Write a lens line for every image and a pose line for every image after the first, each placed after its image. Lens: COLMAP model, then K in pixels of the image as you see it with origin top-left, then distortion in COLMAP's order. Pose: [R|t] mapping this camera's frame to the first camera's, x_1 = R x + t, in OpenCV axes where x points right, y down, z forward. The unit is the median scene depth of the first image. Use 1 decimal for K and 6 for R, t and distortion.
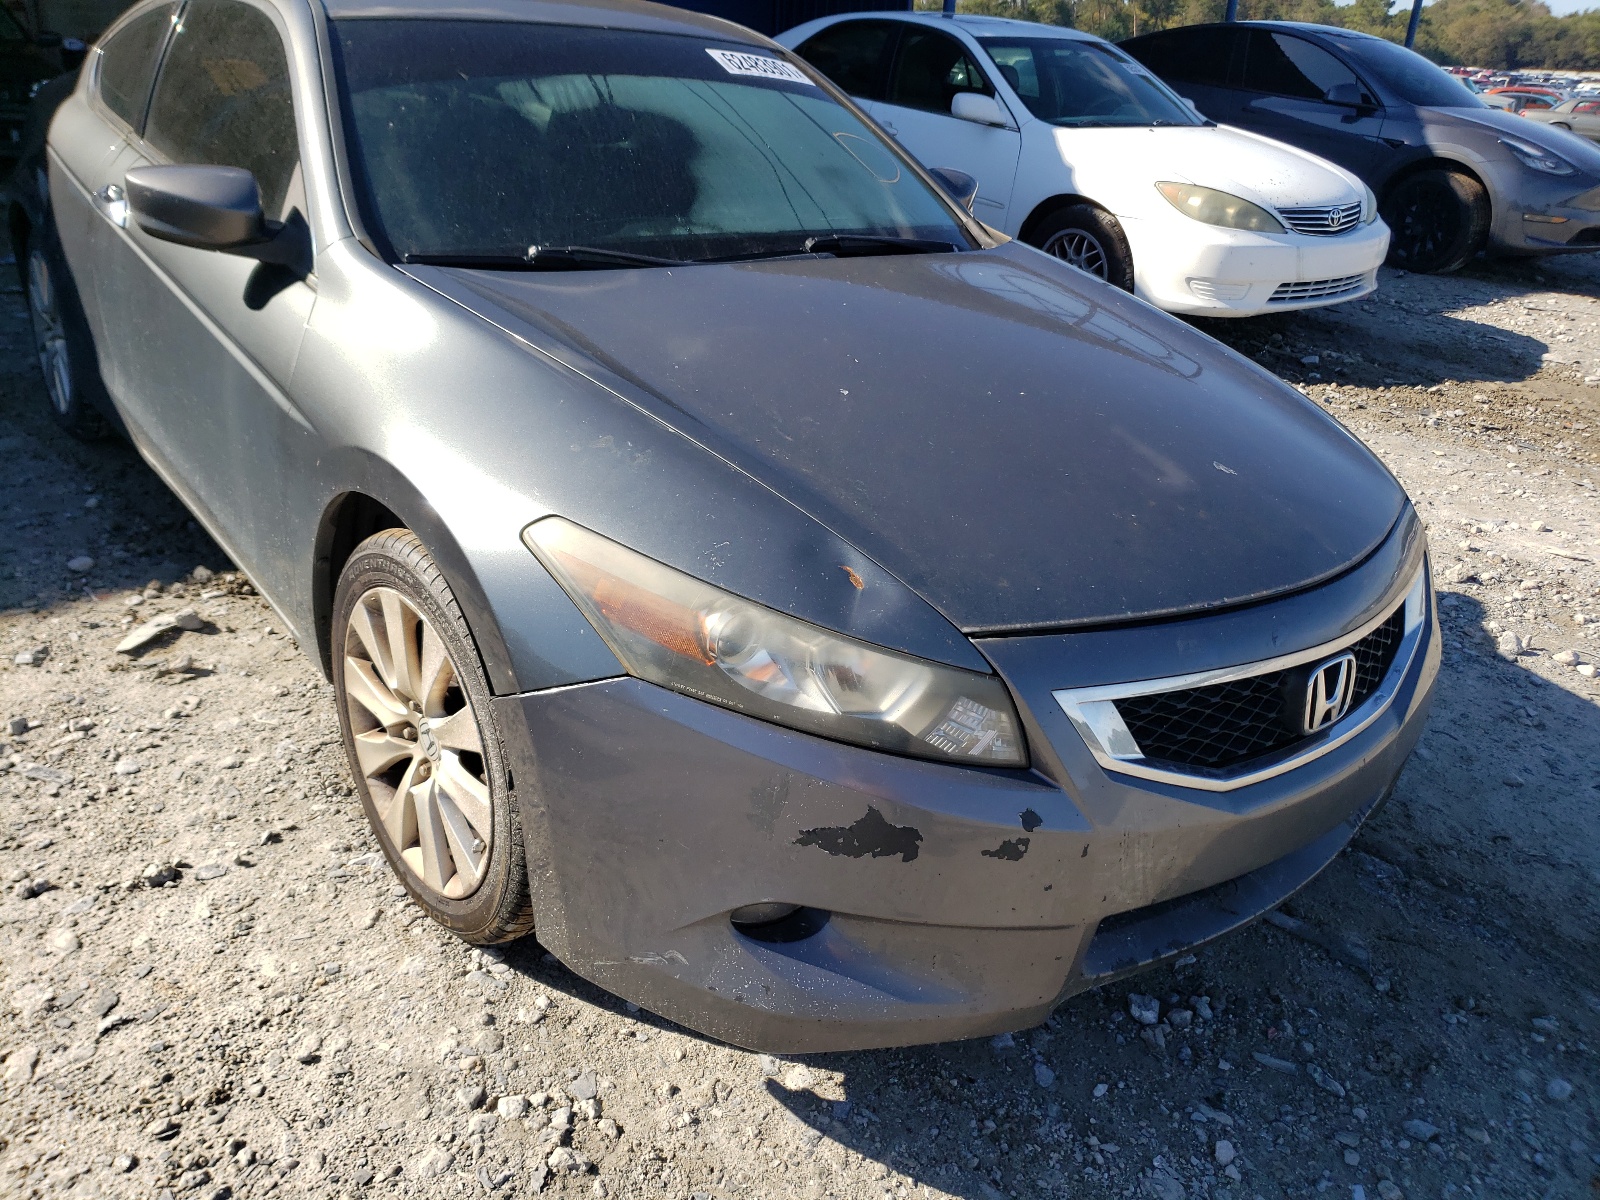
lens RADIAL K [[1223.1, 0, 797.0], [0, 1223.1, 565.3], [0, 0, 1]] dist [-0.041977, 0.090262]
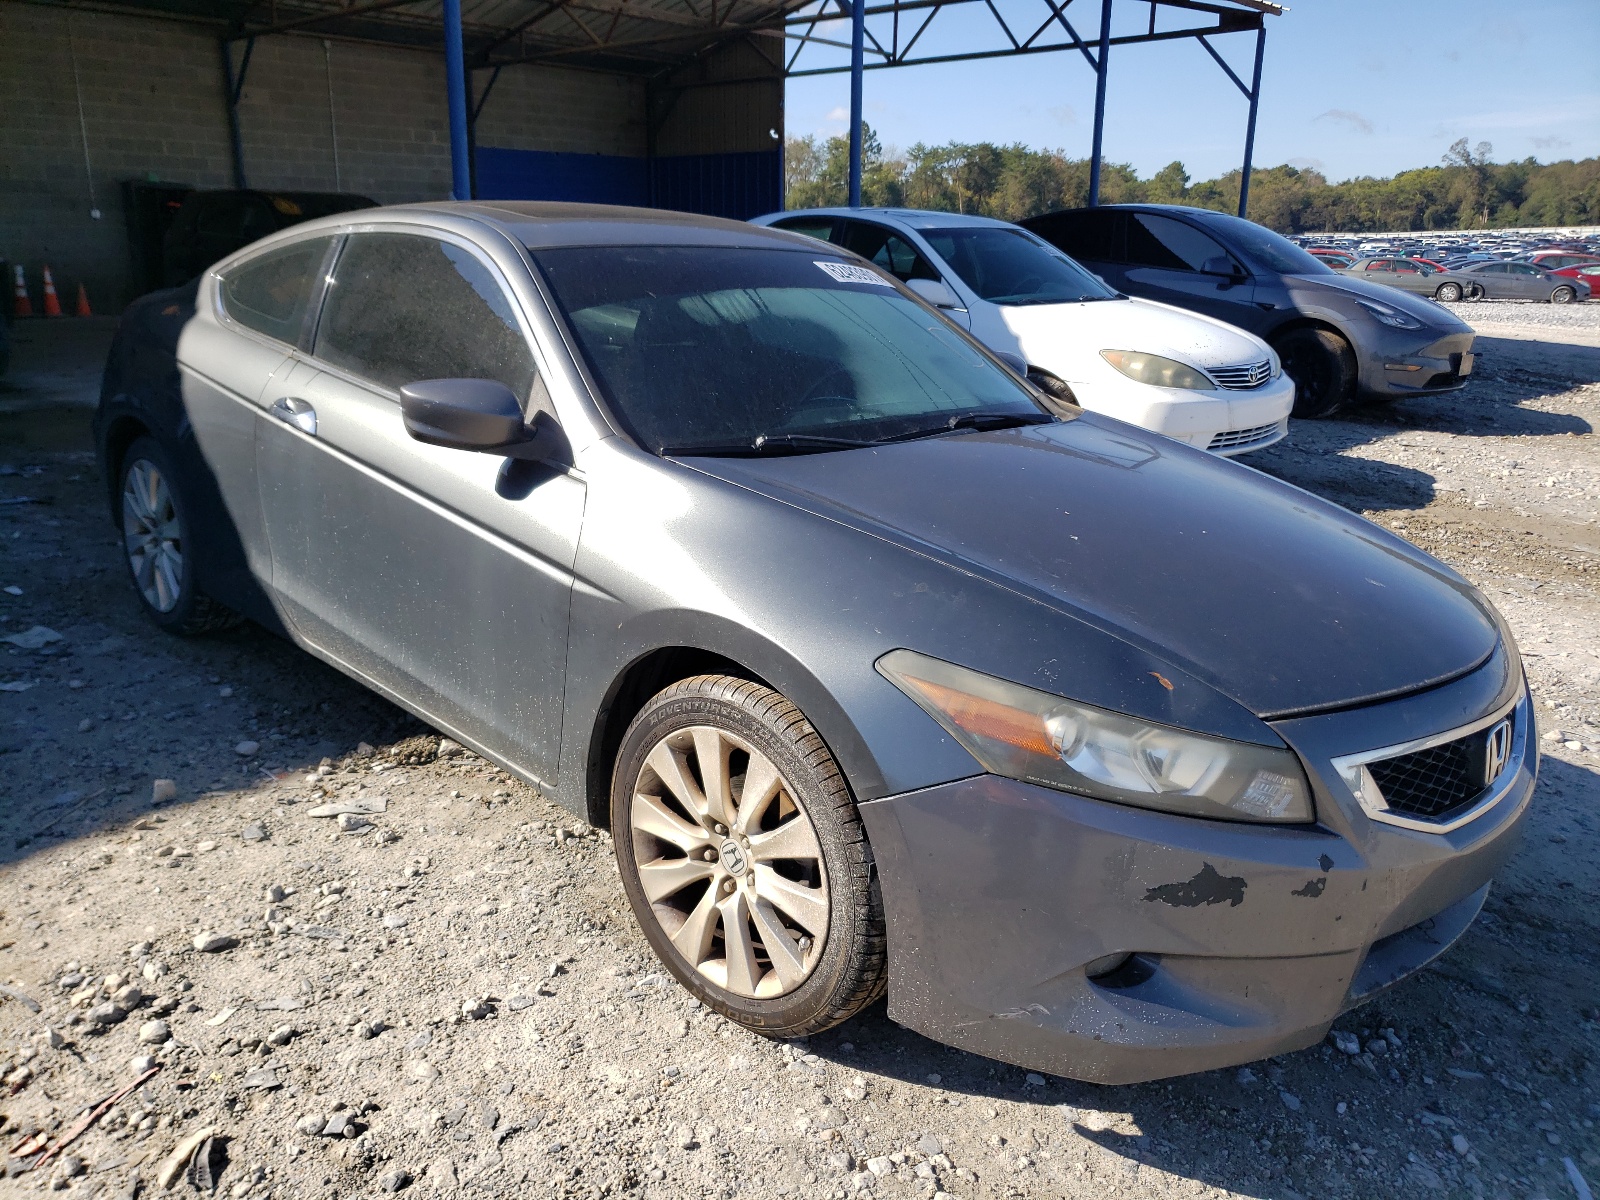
lens RADIAL K [[1208.2, 0, 800.0], [0, 1208.2, 600.0], [0, 0, 1]] dist [0.005123, 0.017587]
pose [[0.992669, -0.061397, 0.104111, -0.327484], [0.071969, 0.992277, -0.101027, 0.018510], [-0.097105, 0.107779, 0.989421, -0.154792]]
